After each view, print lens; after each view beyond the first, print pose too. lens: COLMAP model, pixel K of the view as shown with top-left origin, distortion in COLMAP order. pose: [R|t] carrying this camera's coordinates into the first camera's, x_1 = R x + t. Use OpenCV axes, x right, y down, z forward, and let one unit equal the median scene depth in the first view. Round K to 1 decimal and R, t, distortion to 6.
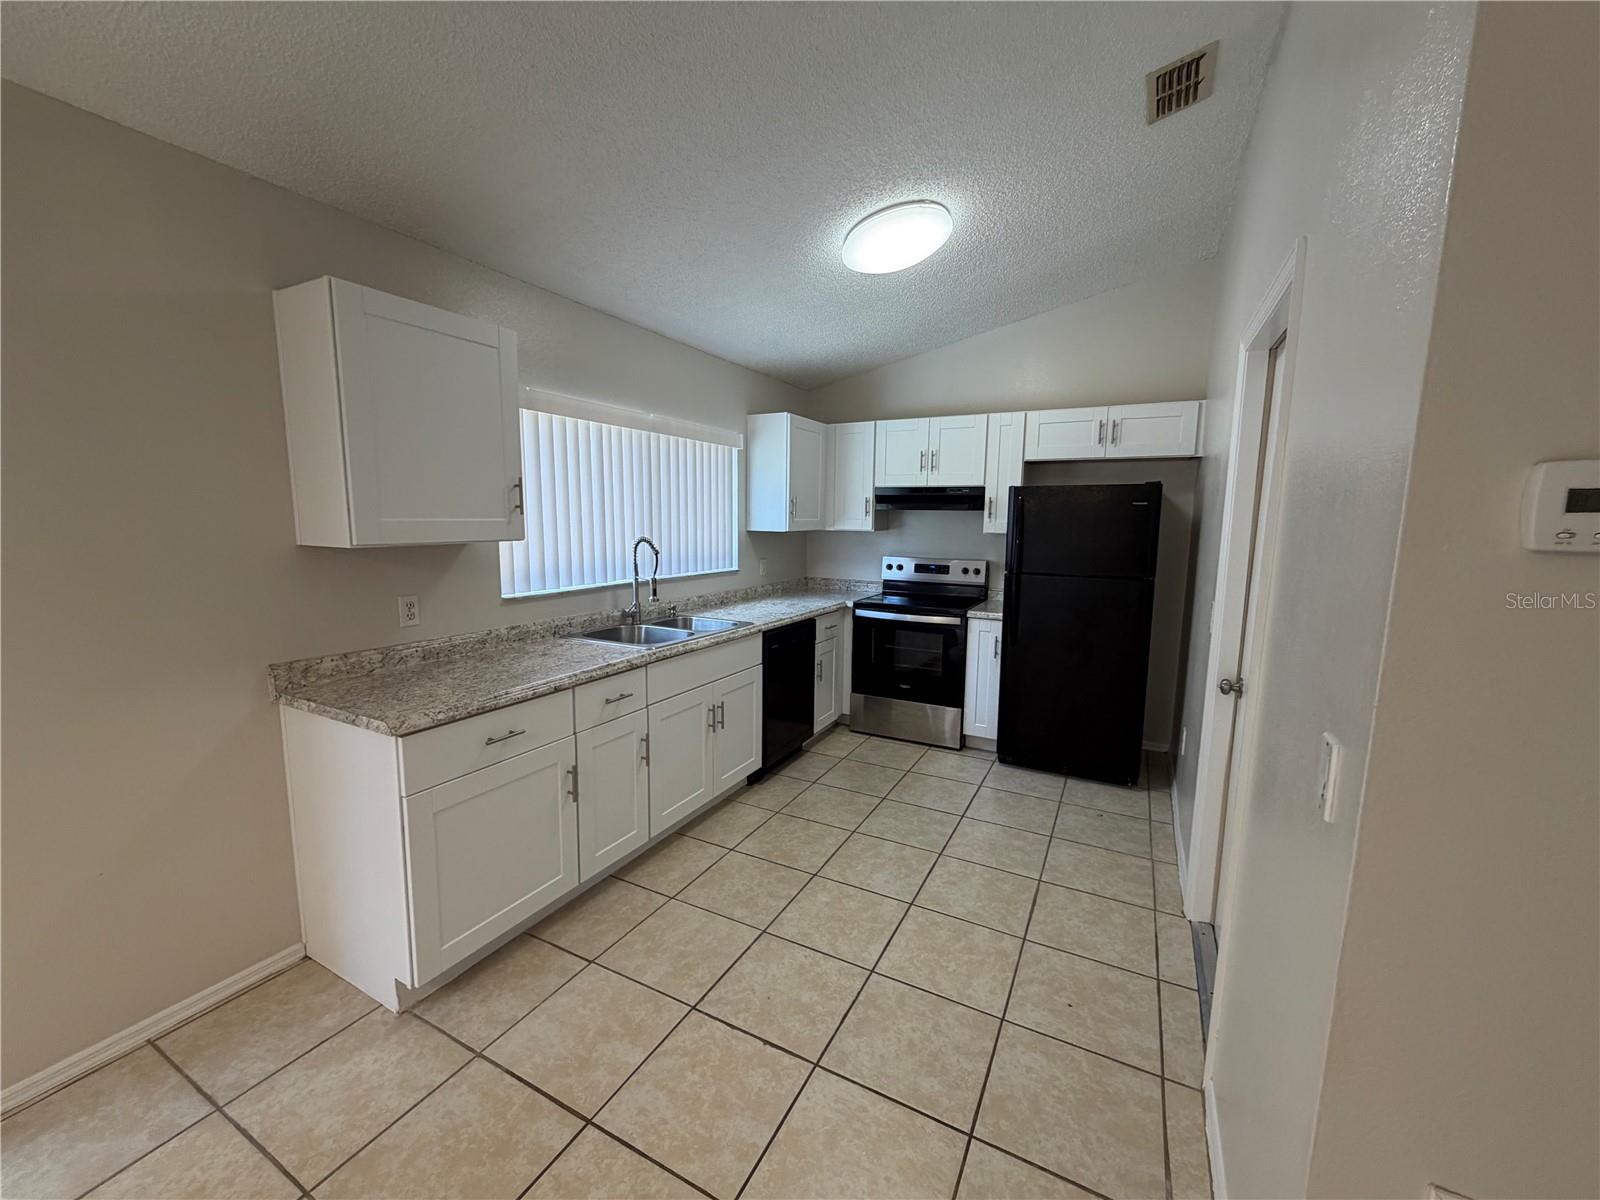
lens RADIAL K [[640.6, 0, 796.8], [0, 640.6, 600.4], [0, 0, 1]] dist [0.001021, 0.000012]
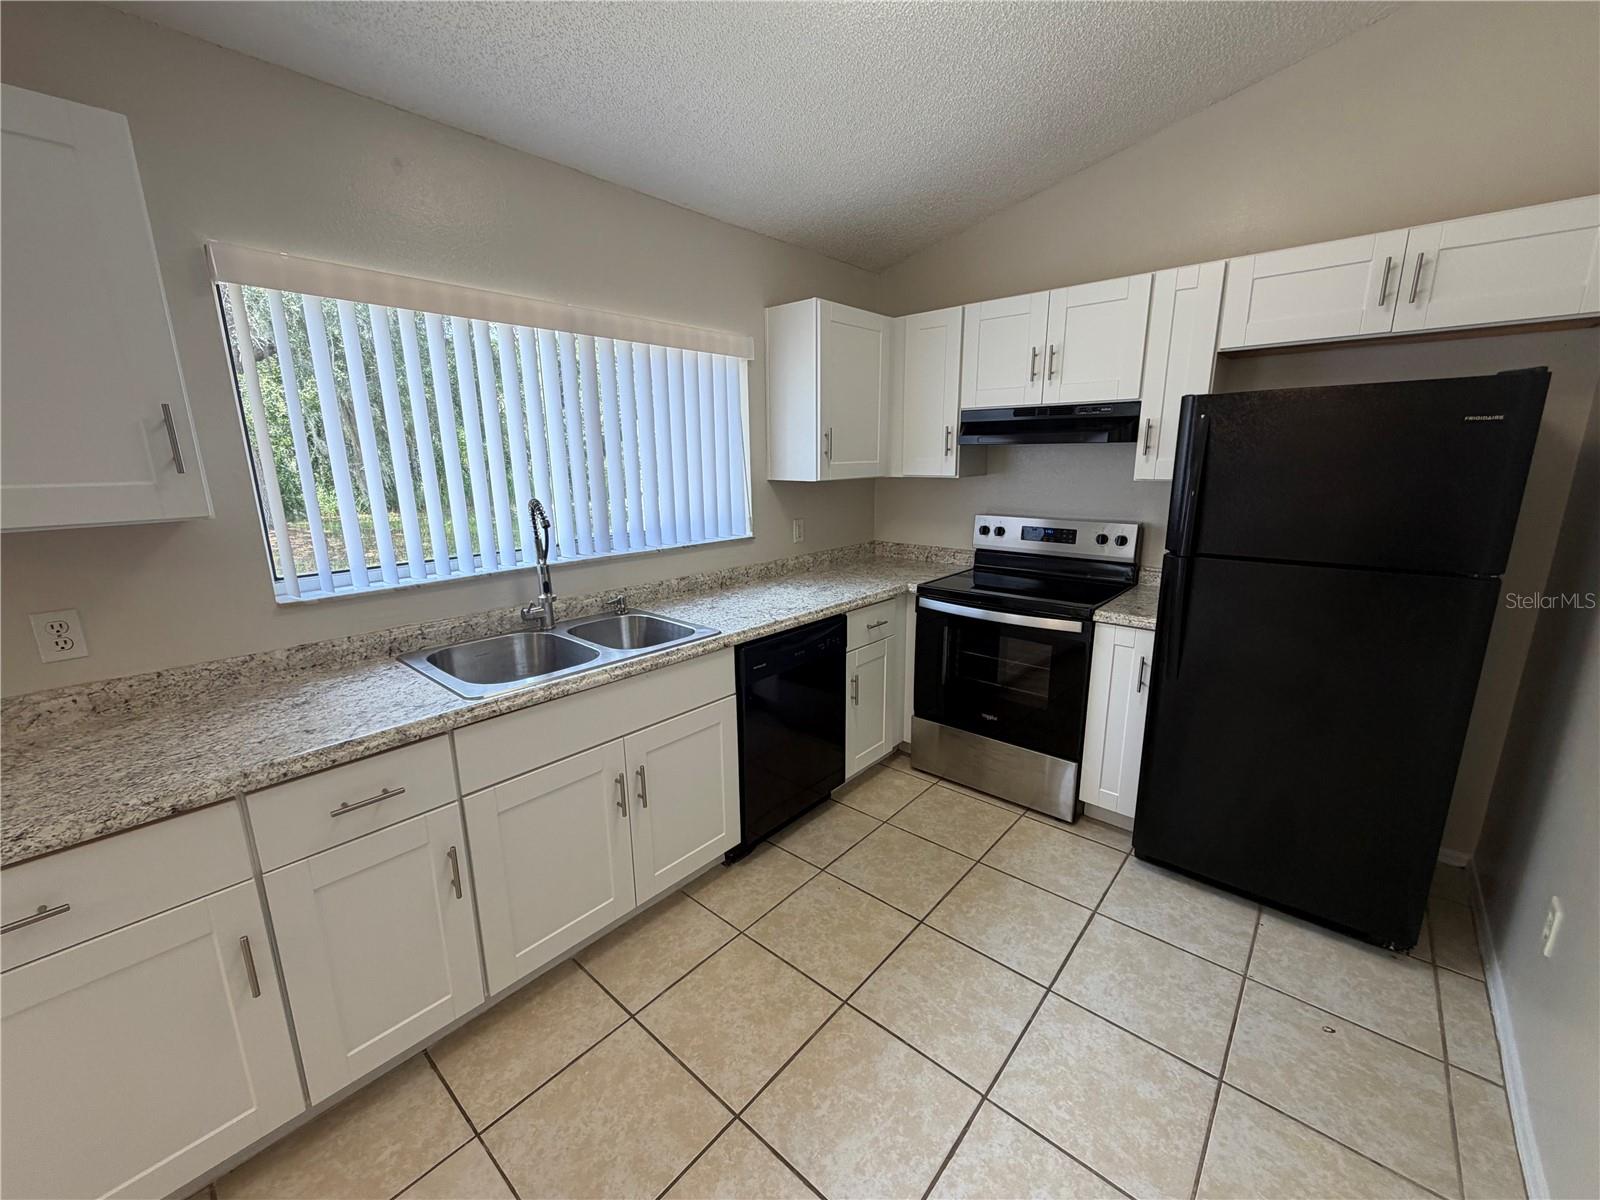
lens RADIAL K [[640.6, 0, 796.8], [0, 640.6, 600.4], [0, 0, 1]] dist [0.001021, 0.000012]
pose [[0.972592, 0.029813, -0.230599, 0.152513], [-0.008158, 0.995511, 0.094299, -0.056401], [0.232375, -0.089833, 0.968469, 0.402113]]
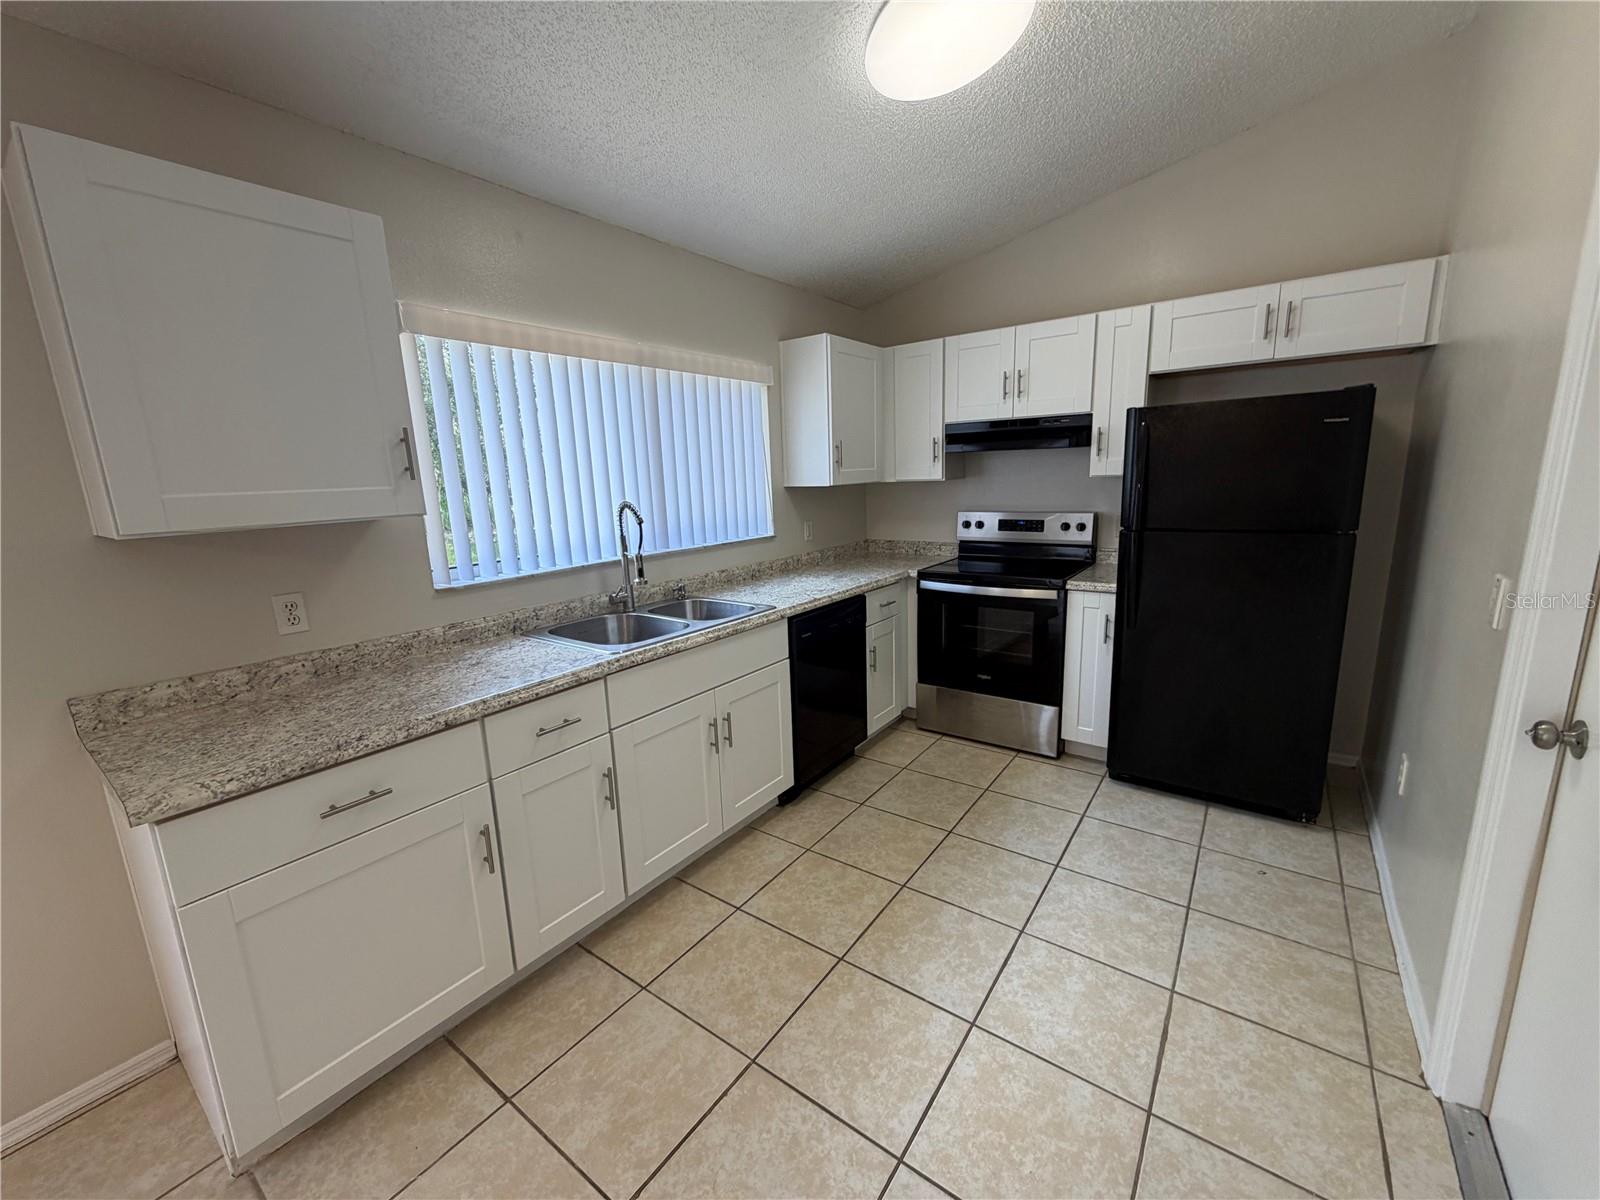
lens RADIAL K [[640.6, 0, 796.8], [0, 640.6, 600.4], [0, 0, 1]] dist [0.001021, 0.000012]
pose [[0.988140, -0.017926, -0.152505, 0.076576], [0.028330, 0.997396, 0.066323, -0.023186], [0.150919, -0.069857, 0.986075, 0.236102]]
